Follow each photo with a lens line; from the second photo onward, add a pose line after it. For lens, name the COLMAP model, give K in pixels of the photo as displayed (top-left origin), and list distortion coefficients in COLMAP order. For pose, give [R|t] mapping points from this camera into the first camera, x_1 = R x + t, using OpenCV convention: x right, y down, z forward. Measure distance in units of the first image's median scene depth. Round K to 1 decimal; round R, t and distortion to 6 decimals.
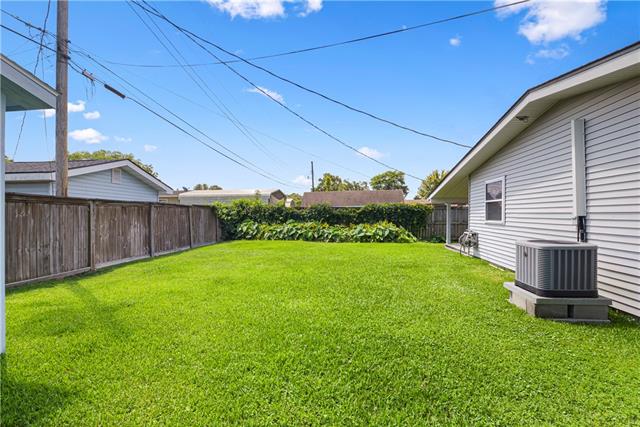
lens RADIAL K [[297.8, 0, 318.5], [0, 297.8, 212.9], [0, 0, 1]] dist [-0.005491, -0.000372]
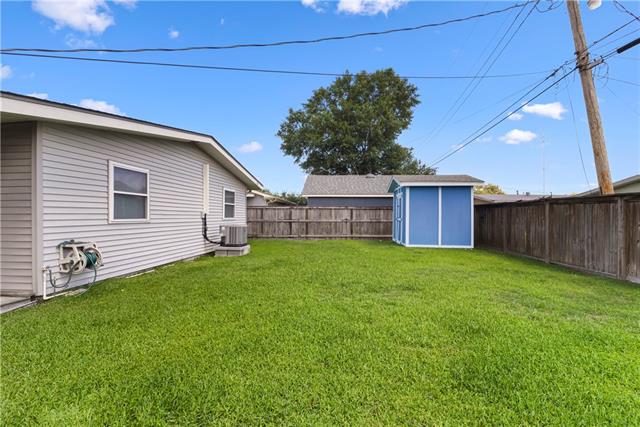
lens RADIAL K [[297.8, 0, 320.5], [0, 297.8, 209.0], [0, 0, 1]] dist [-0.005491, -0.000372]
pose [[-0.999362, -0.005468, -0.035294, 0.117205], [-0.004984, 0.999893, -0.013781, 0.008690], [0.035366, -0.013596, -0.999282, 1.937469]]
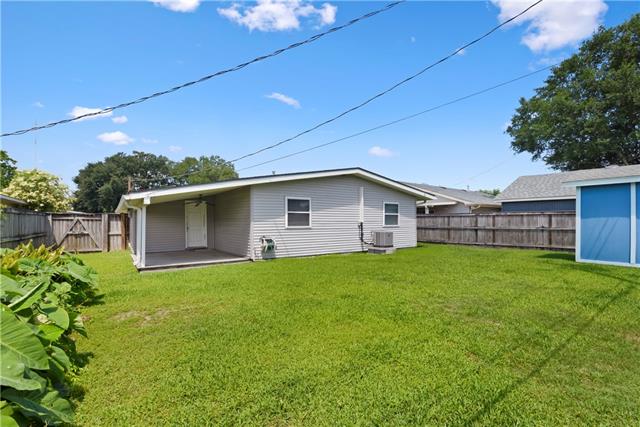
lens RADIAL K [[297.8, 0, 319.5], [0, 297.8, 219.8], [0, 0, 1]] dist [-0.005491, -0.000372]
pose [[-0.694941, 0.005398, 0.719047, -0.551222], [0.008777, 0.999961, 0.000976, -0.005844], [-0.719013, 0.006989, -0.694961, 2.061606]]
